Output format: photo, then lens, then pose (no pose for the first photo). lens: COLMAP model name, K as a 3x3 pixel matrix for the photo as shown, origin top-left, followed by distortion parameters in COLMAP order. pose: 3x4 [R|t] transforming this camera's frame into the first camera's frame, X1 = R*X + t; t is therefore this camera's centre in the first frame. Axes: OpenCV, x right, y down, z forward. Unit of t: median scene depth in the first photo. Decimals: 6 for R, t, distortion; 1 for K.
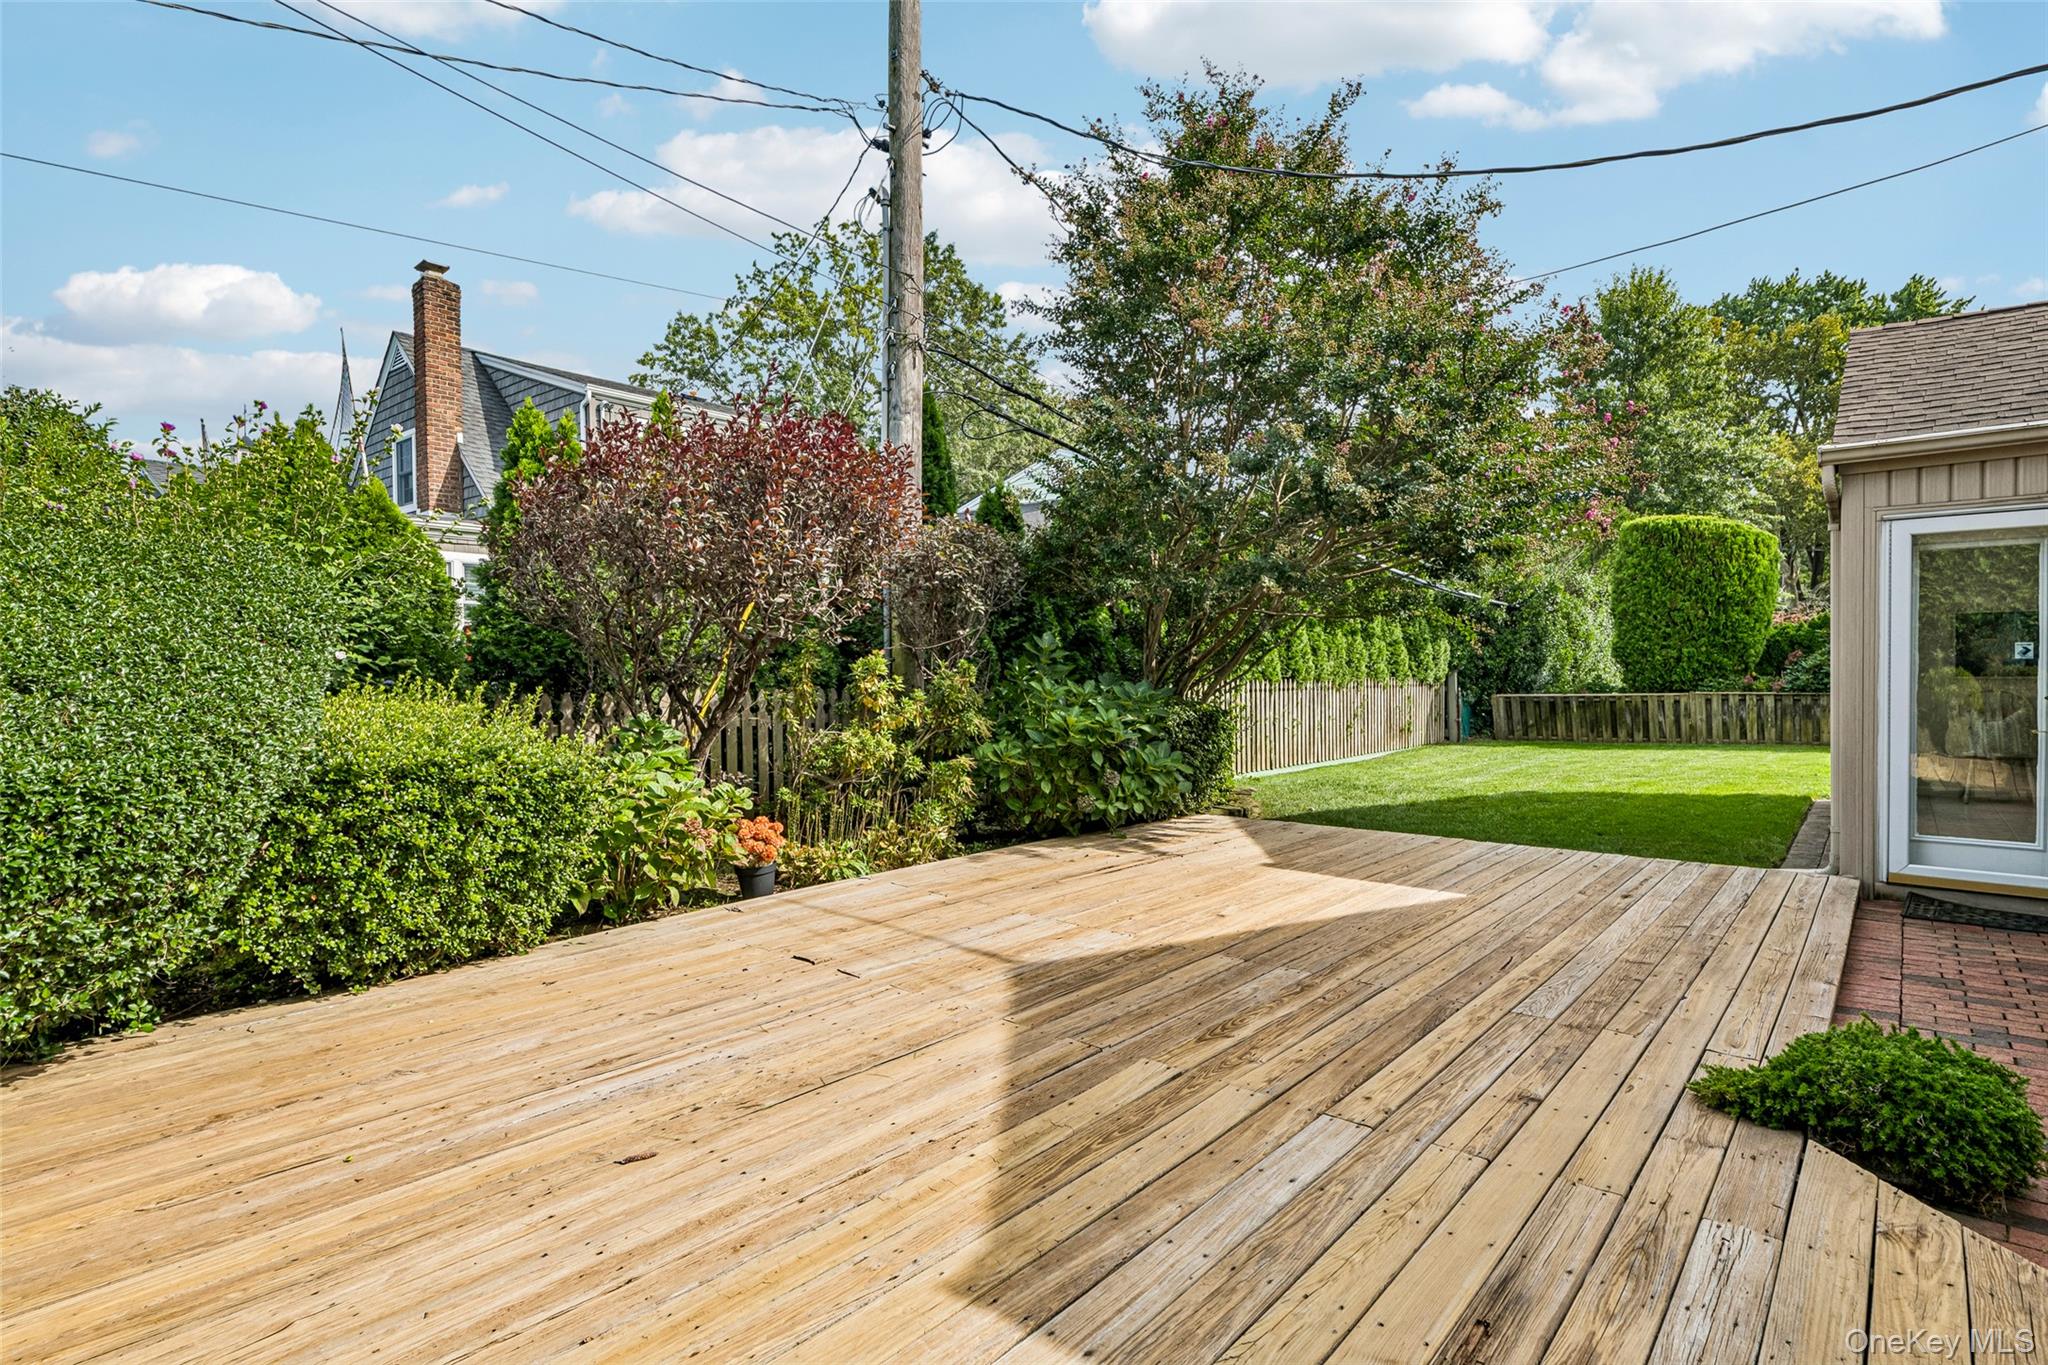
lens RADIAL K [[1094.6, 0, 1029.5], [0, 1094.6, 685.6], [0, 0, 1]] dist [-0.000073, 0.000440]
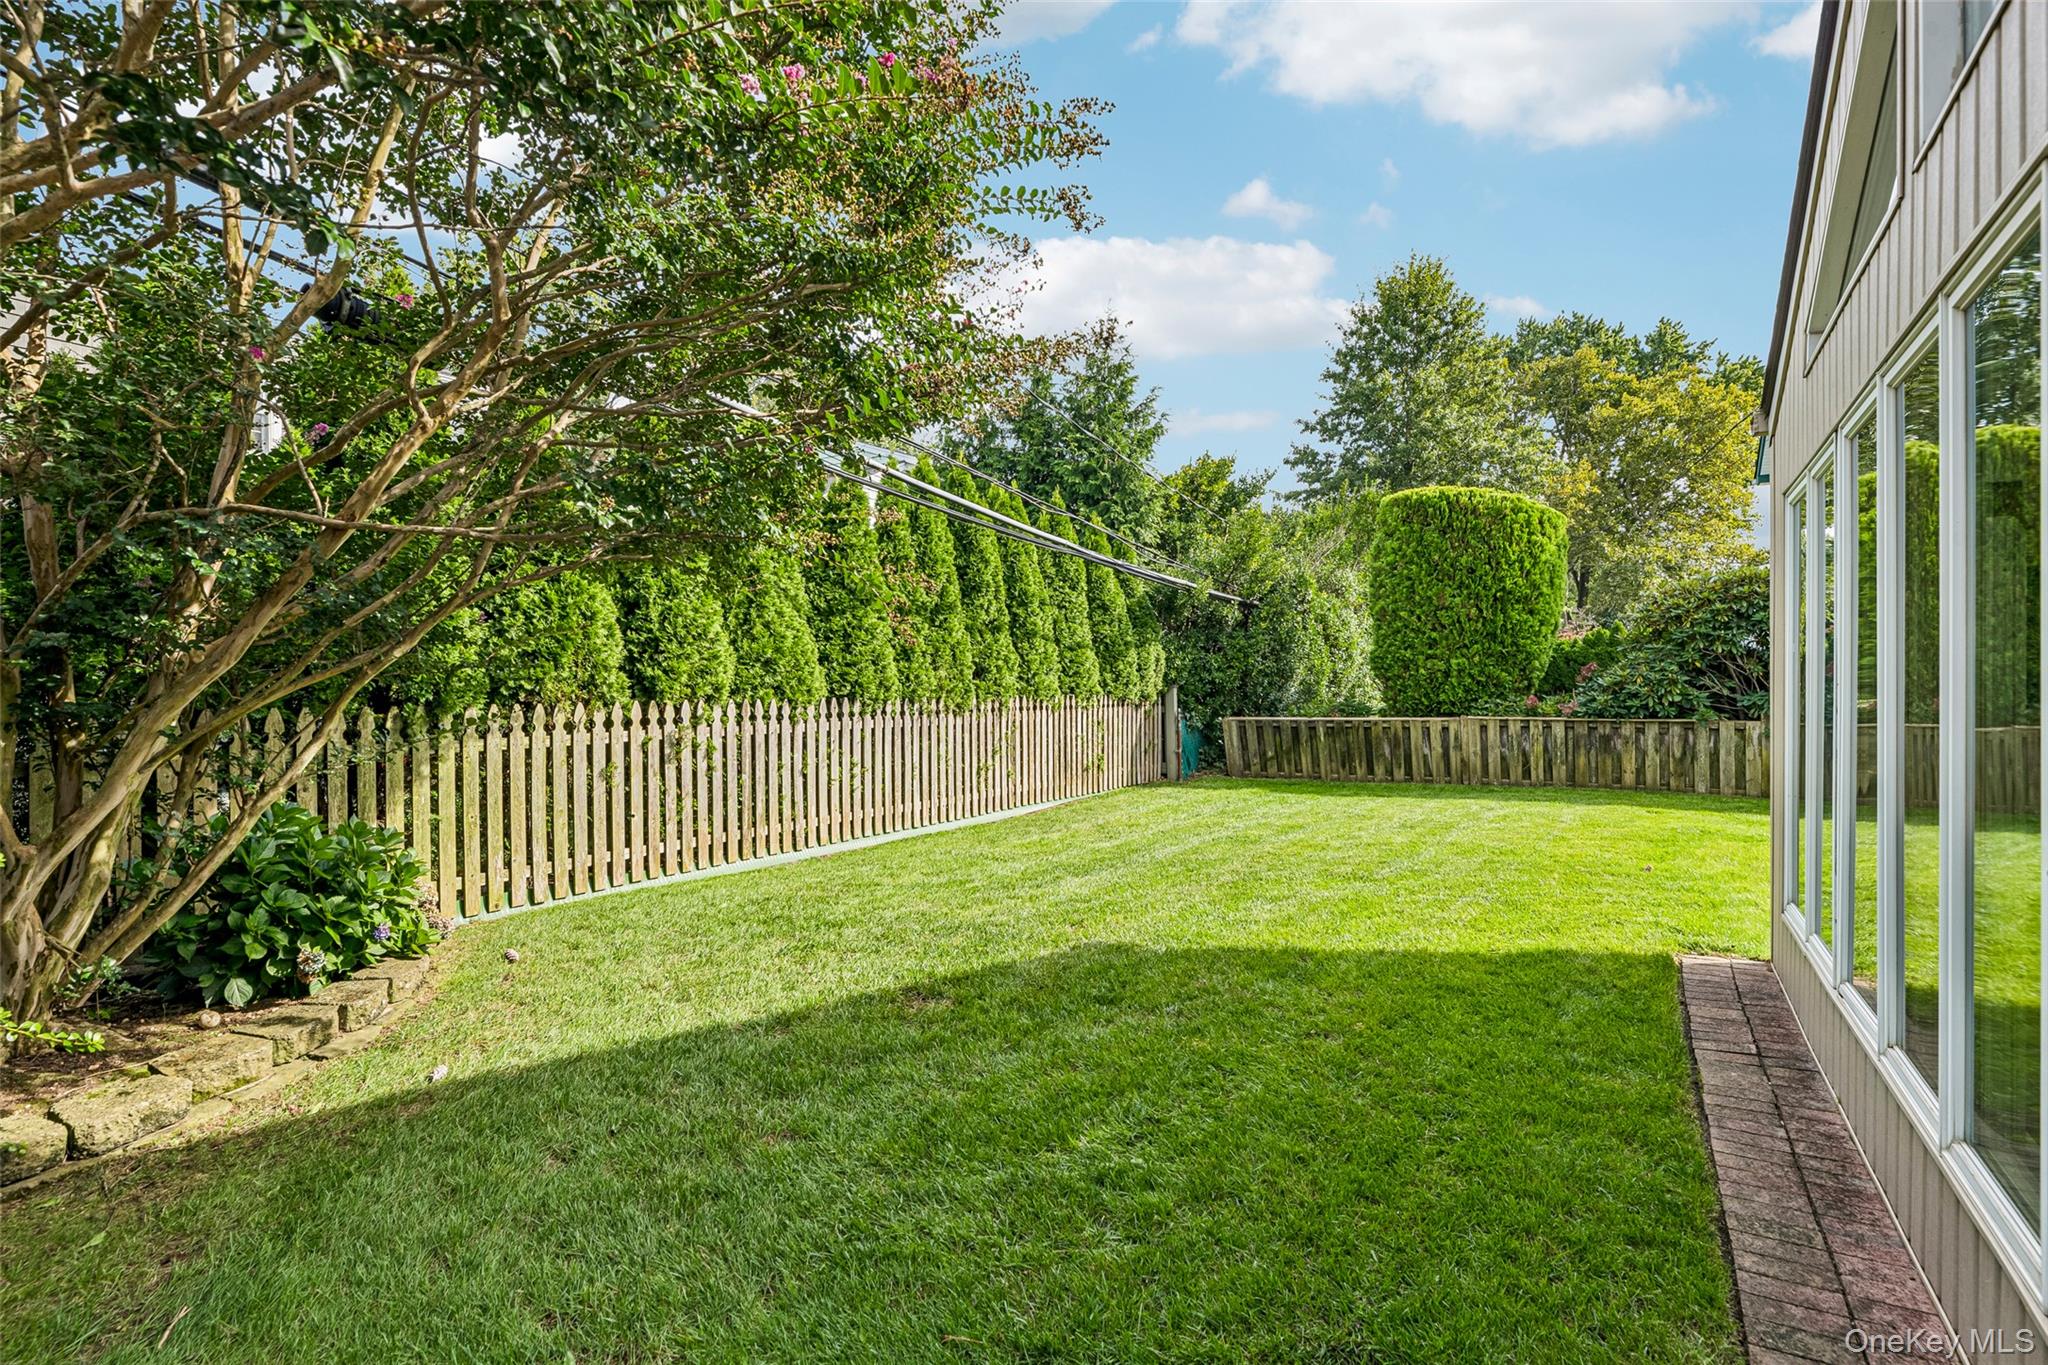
lens RADIAL K [[964.9, 0, 1079.4], [0, 964.9, 679.0], [0, 0, 1]] dist [0.005887, 0.000549]
pose [[0.988197, 0.007636, 0.152997, 0.241621], [-0.004980, 0.999830, -0.017739, -0.006801], [-0.153107, 0.016768, 0.988067, 0.382437]]
